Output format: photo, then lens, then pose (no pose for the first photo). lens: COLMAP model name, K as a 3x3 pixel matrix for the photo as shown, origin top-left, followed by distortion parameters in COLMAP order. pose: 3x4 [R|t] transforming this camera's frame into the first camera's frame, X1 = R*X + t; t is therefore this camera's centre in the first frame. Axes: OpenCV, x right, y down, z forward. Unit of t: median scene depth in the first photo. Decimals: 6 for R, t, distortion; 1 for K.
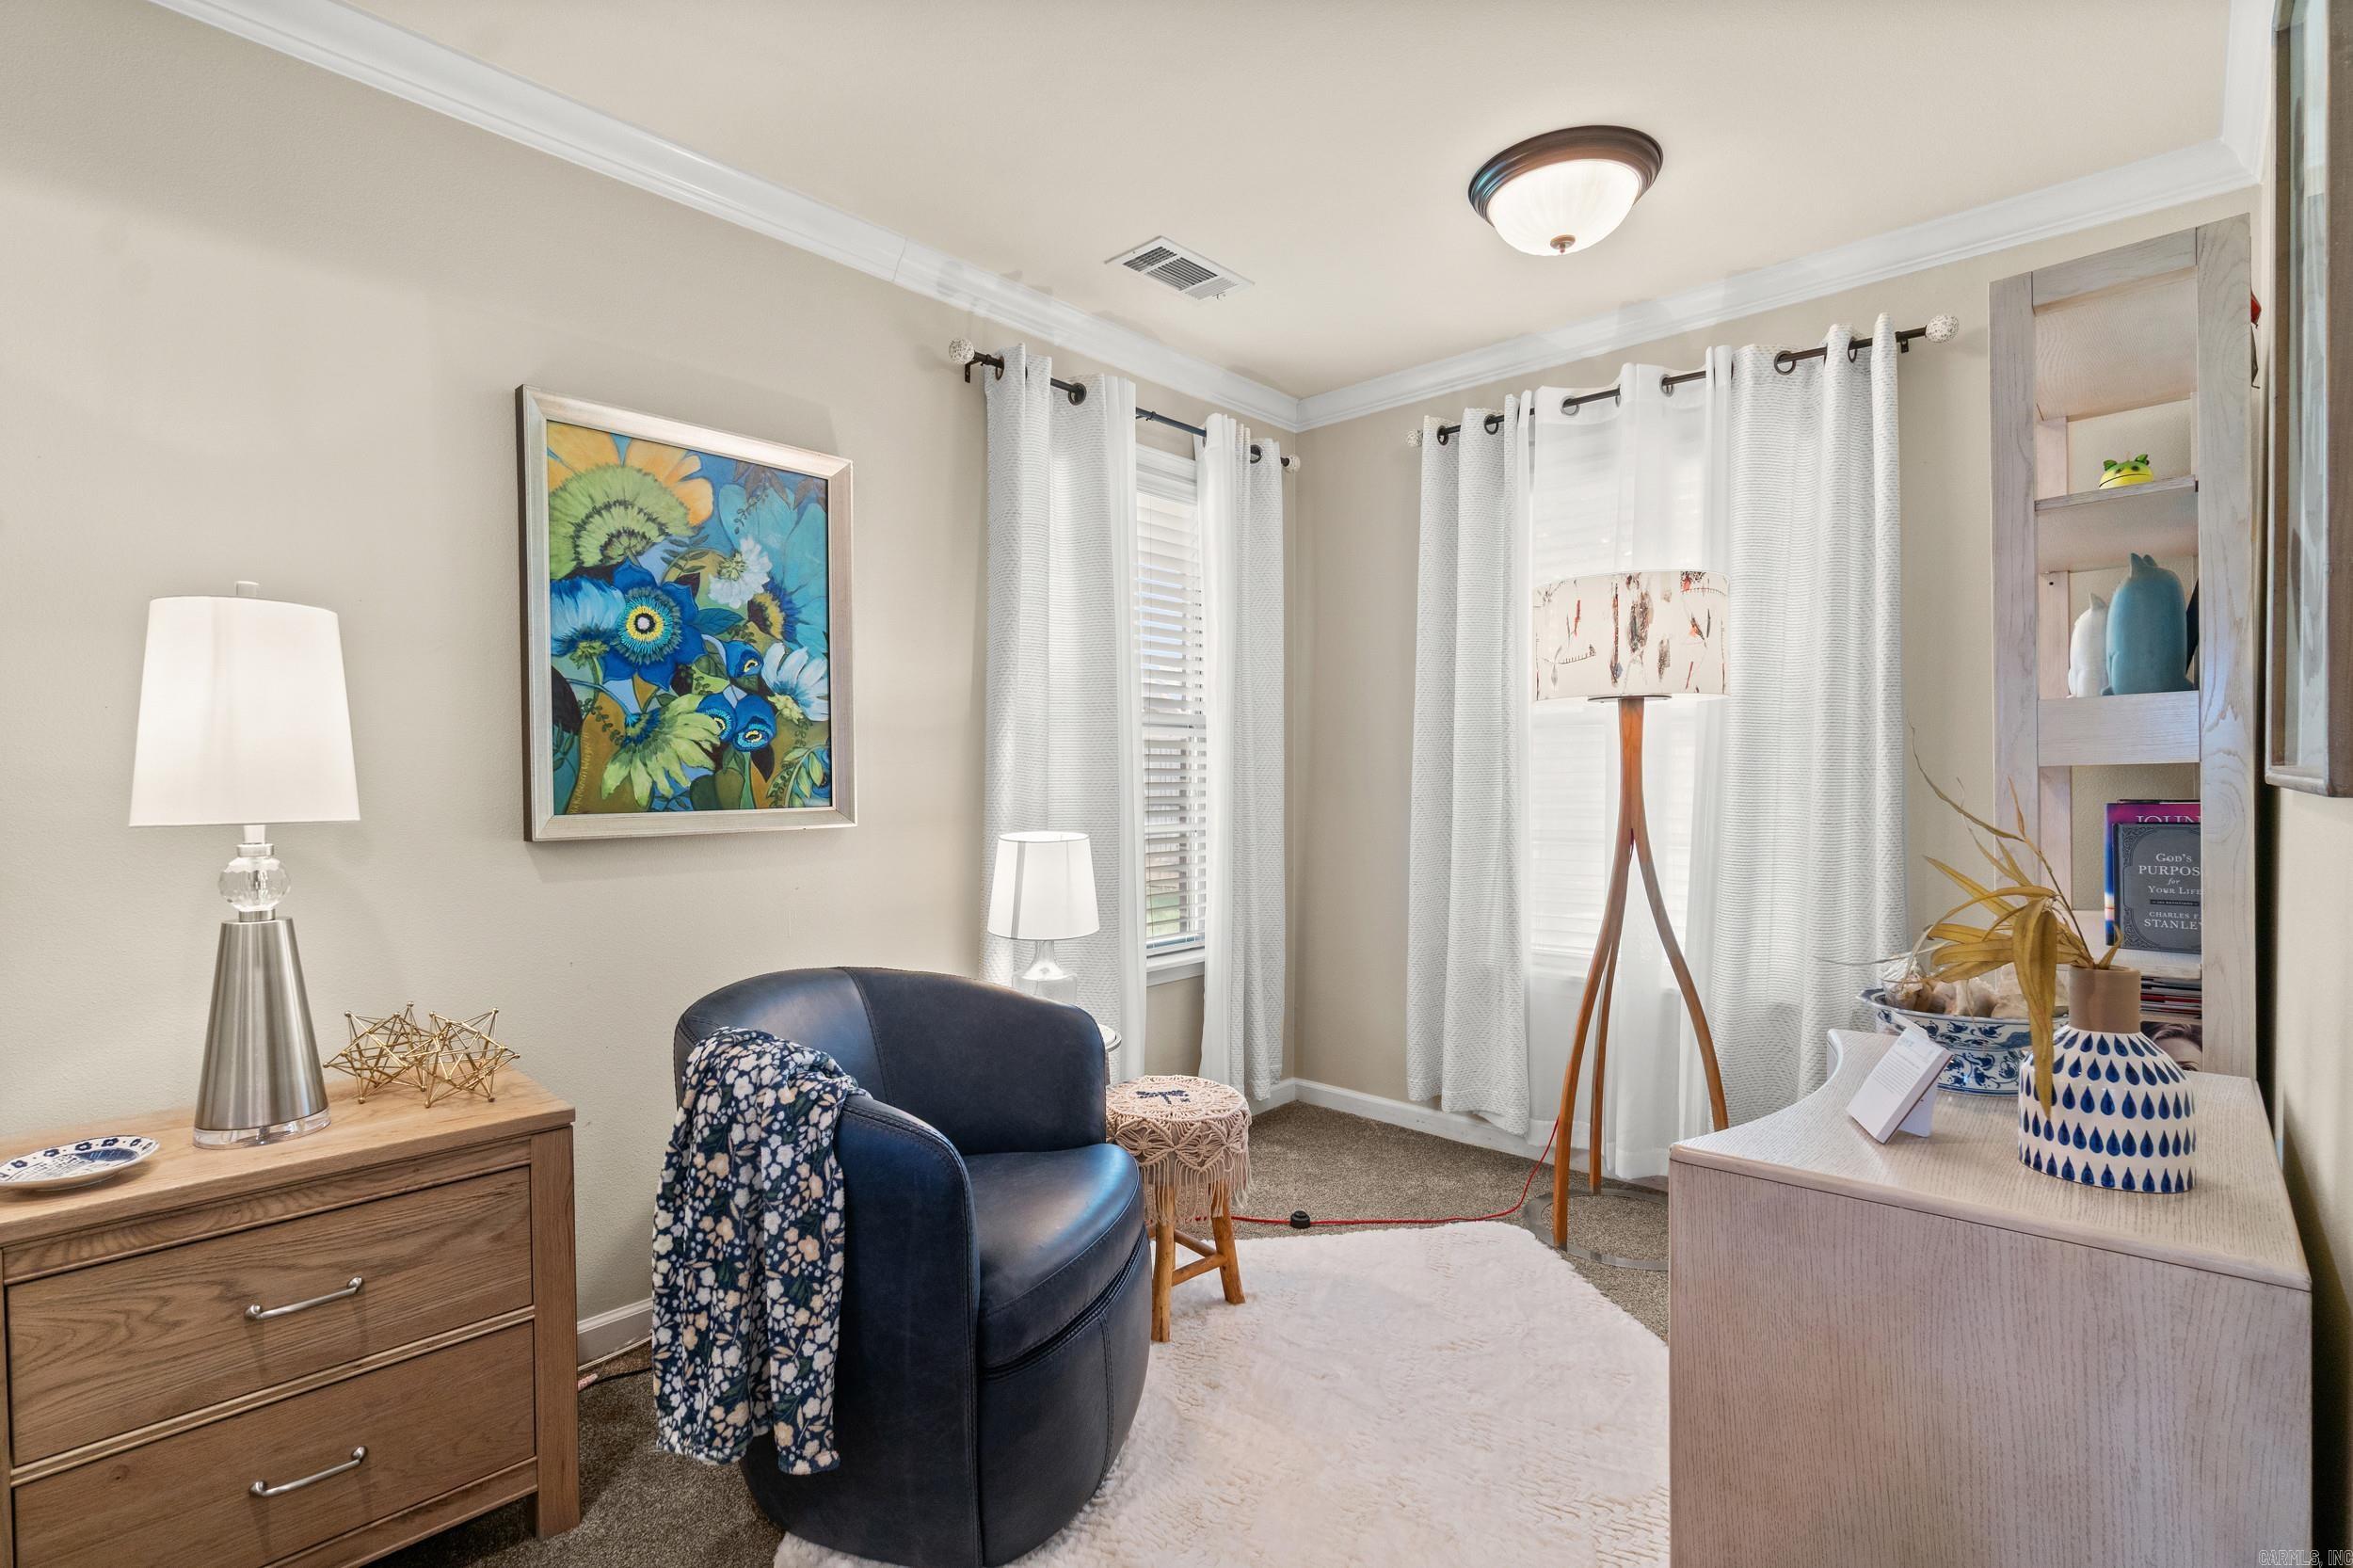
lens RADIAL K [[1133.1, 0, 1170.7], [0, 1133.1, 790.1], [0, 0, 1]] dist [0.002247, 0.000079]
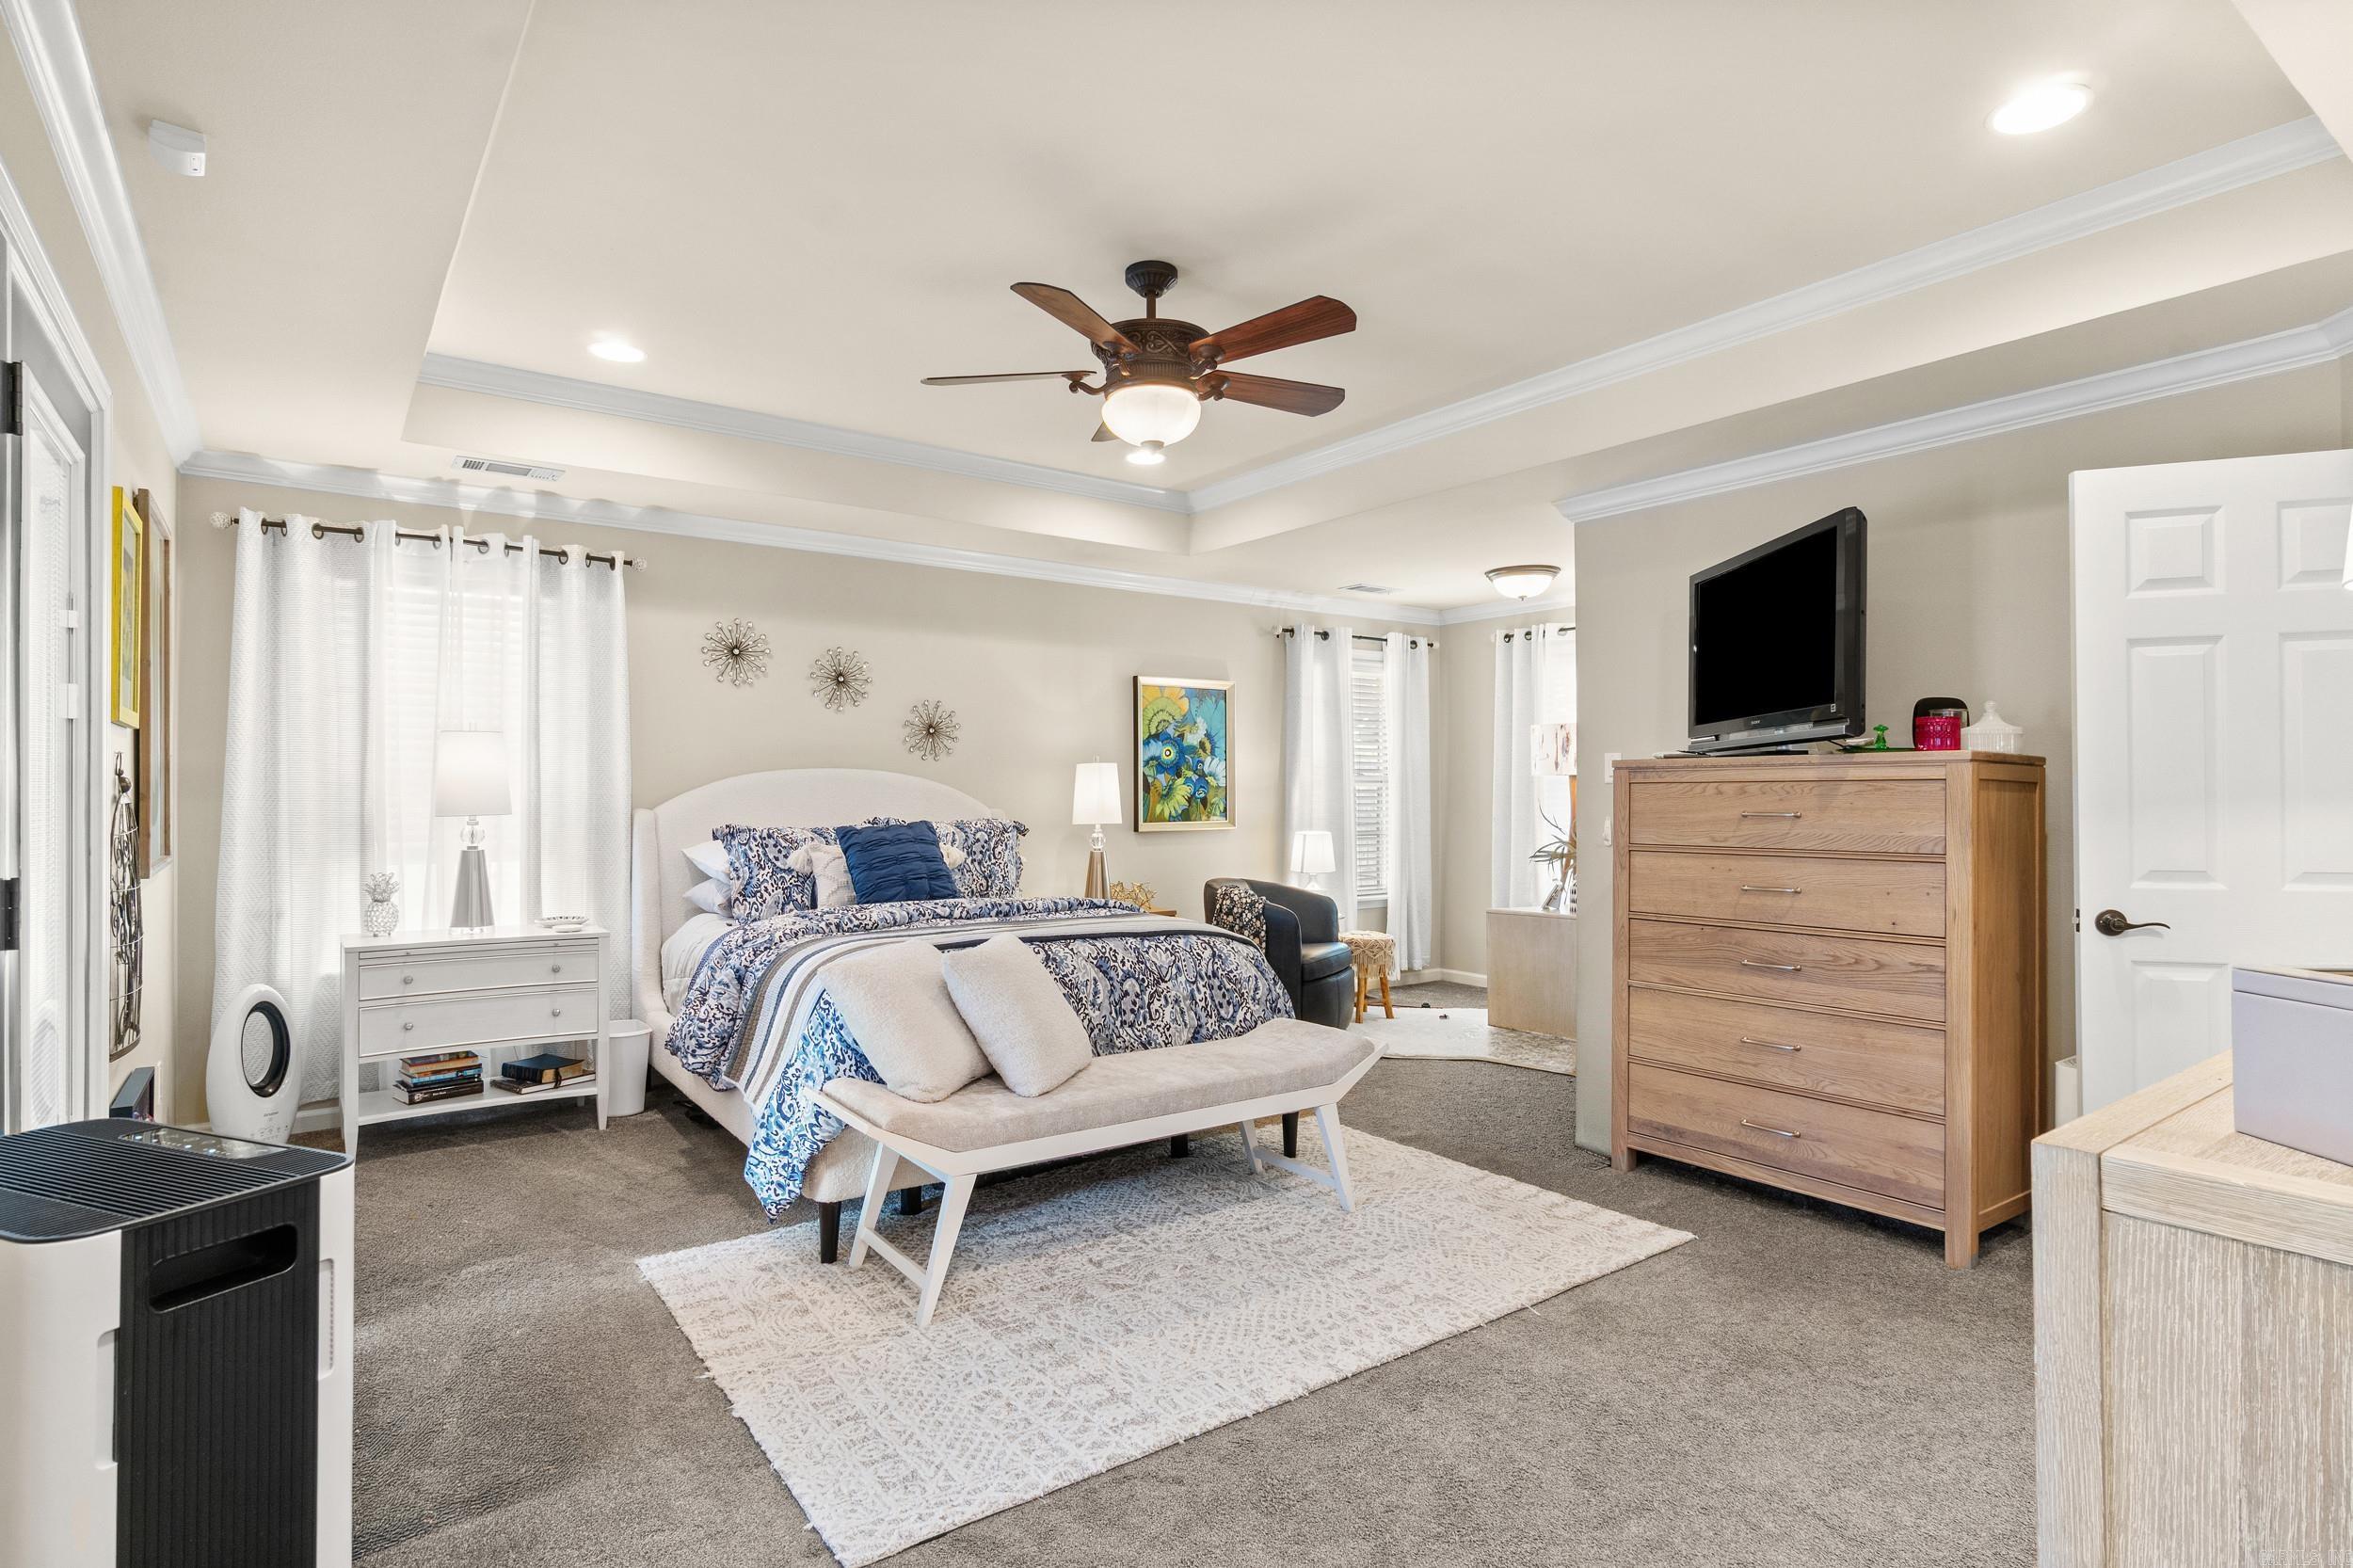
lens RADIAL K [[1210.5, 0, 1161.5], [0, 1210.5, 785.3], [0, 0, 1]] dist [-0.003348, 0.000766]
pose [[0.980047, 0.000045, -0.198767, 0.091982], [-0.003328, 0.999864, -0.016181, -0.019592], [0.198739, 0.016520, 0.979913, -1.703212]]
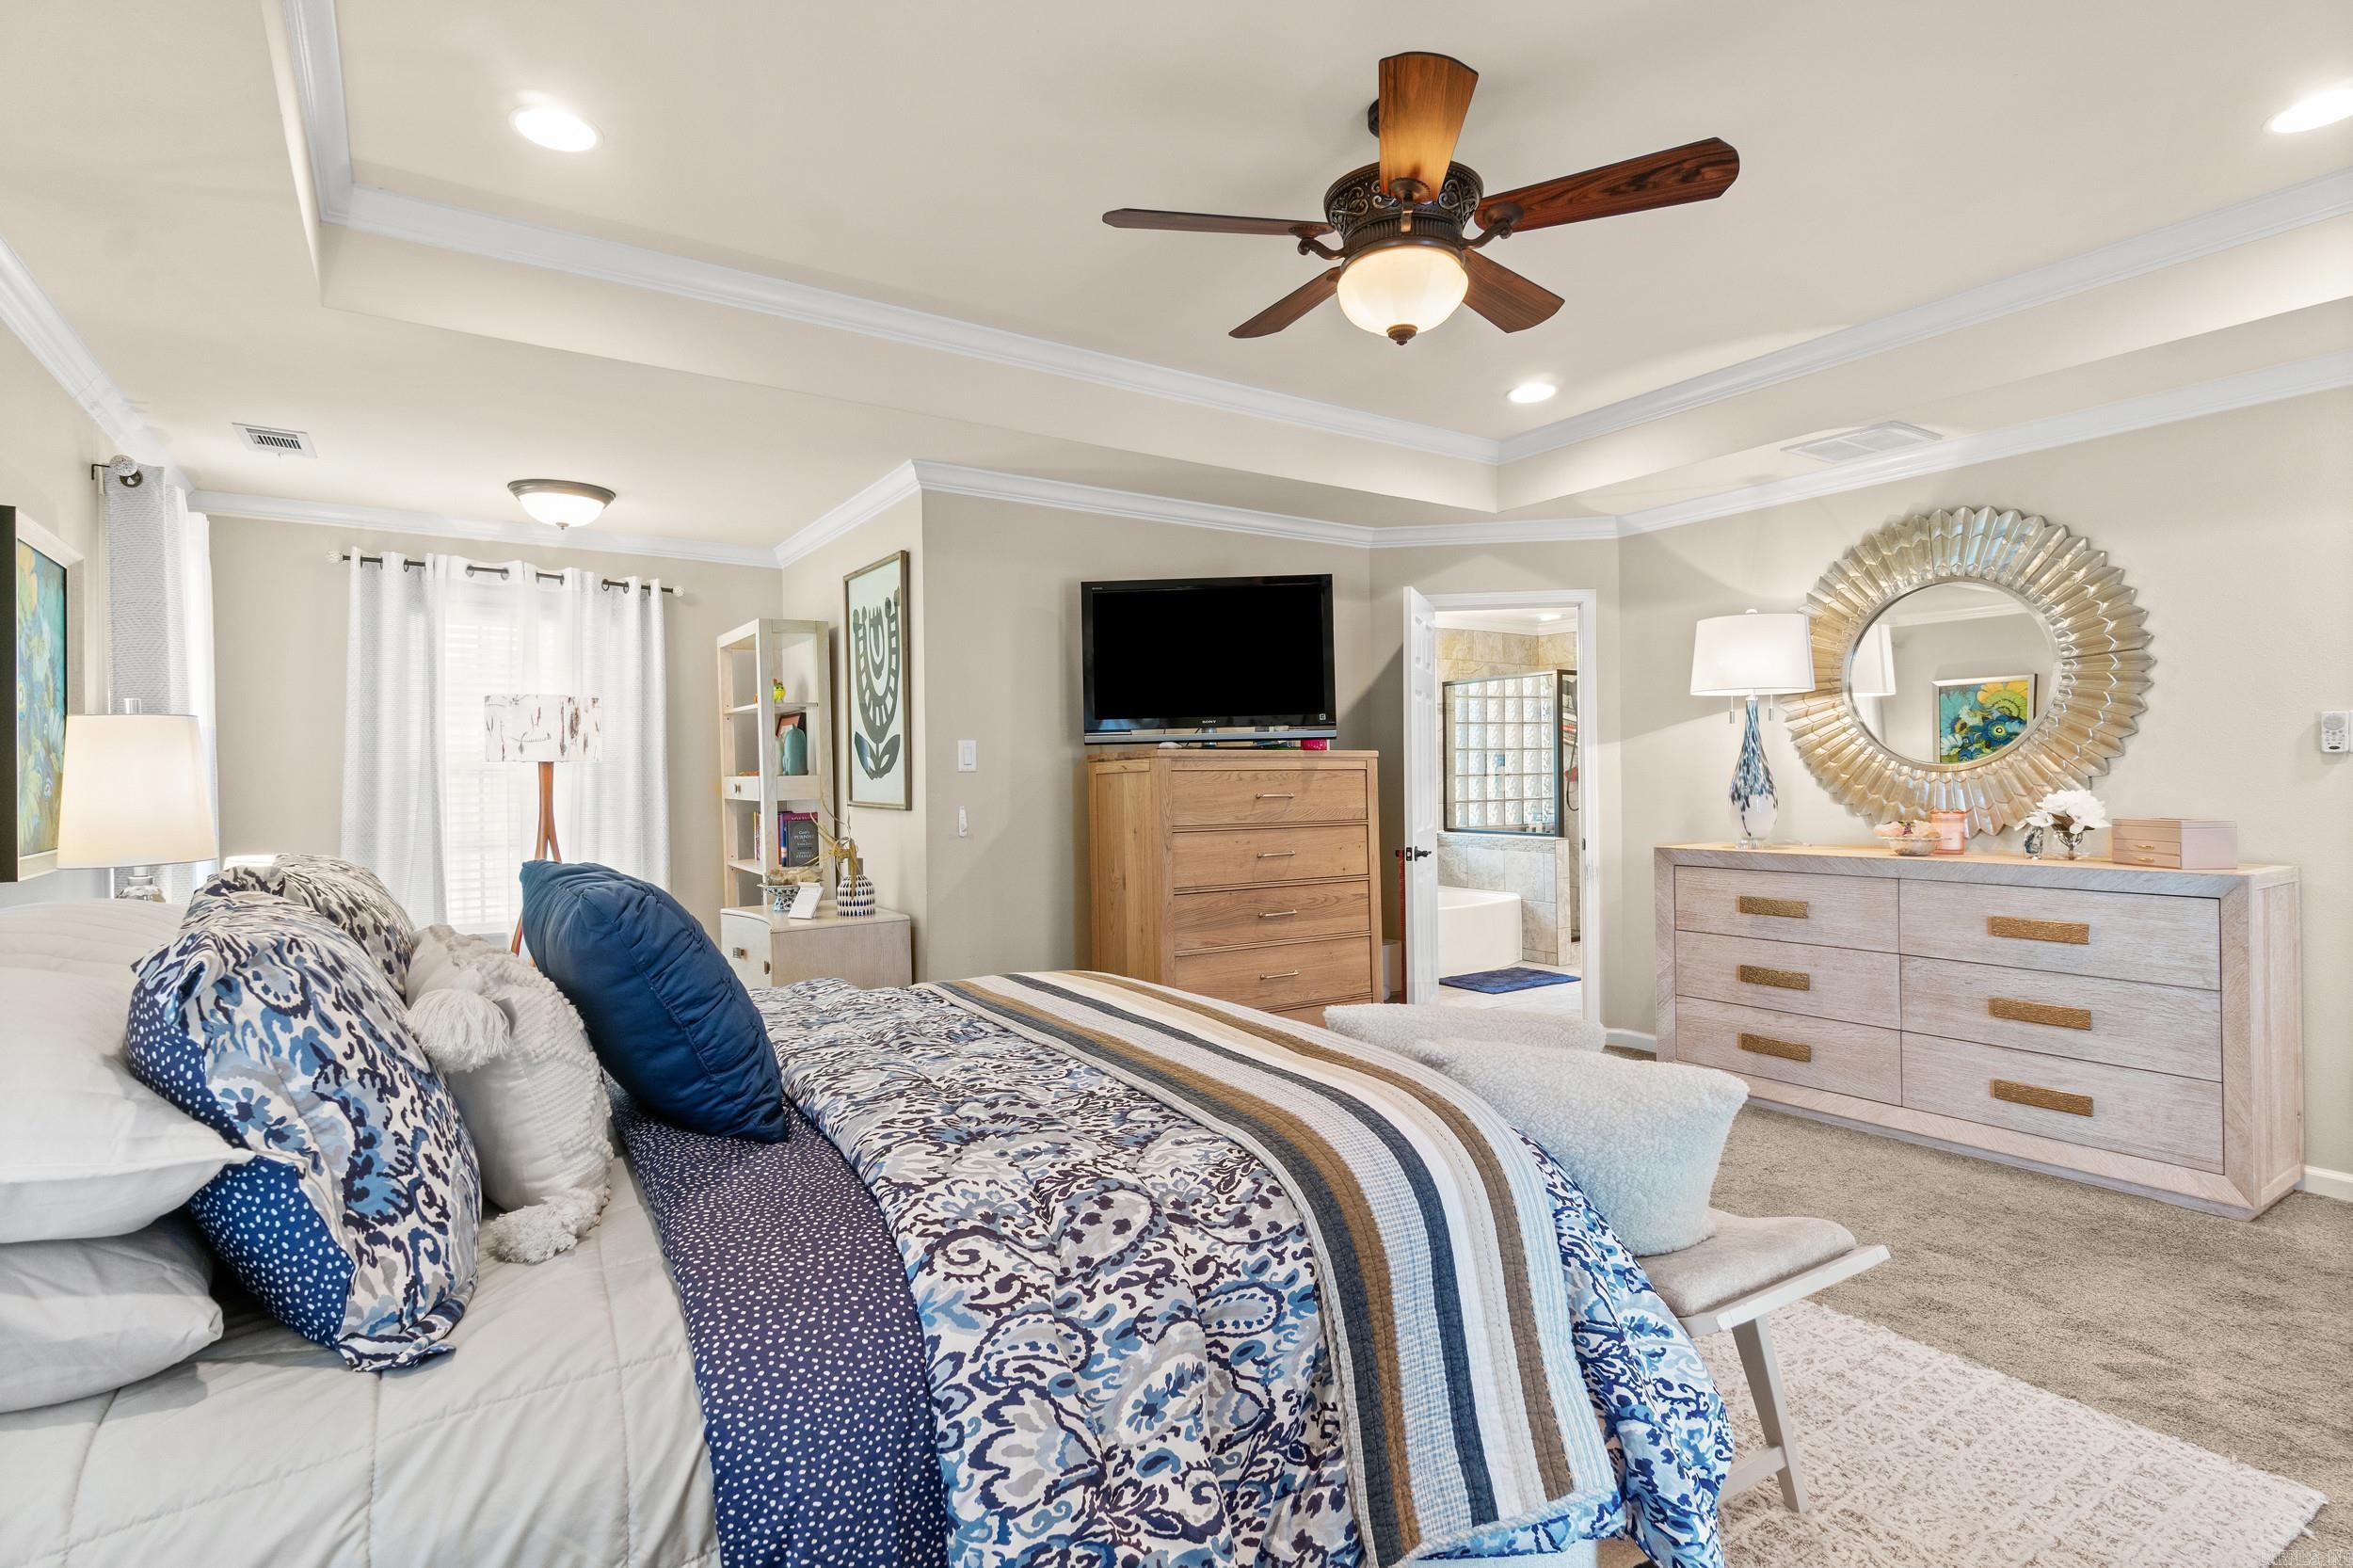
lens RADIAL K [[1133.1, 0, 1178.3], [0, 1133.1, 786.7], [0, 0, 1]] dist [0.002247, 0.000079]
pose [[0.254397, -0.007688, 0.967069, -1.182353], [0.017572, 0.999840, 0.003326, -0.033182], [-0.966940, 0.016147, 0.254491, -0.449619]]
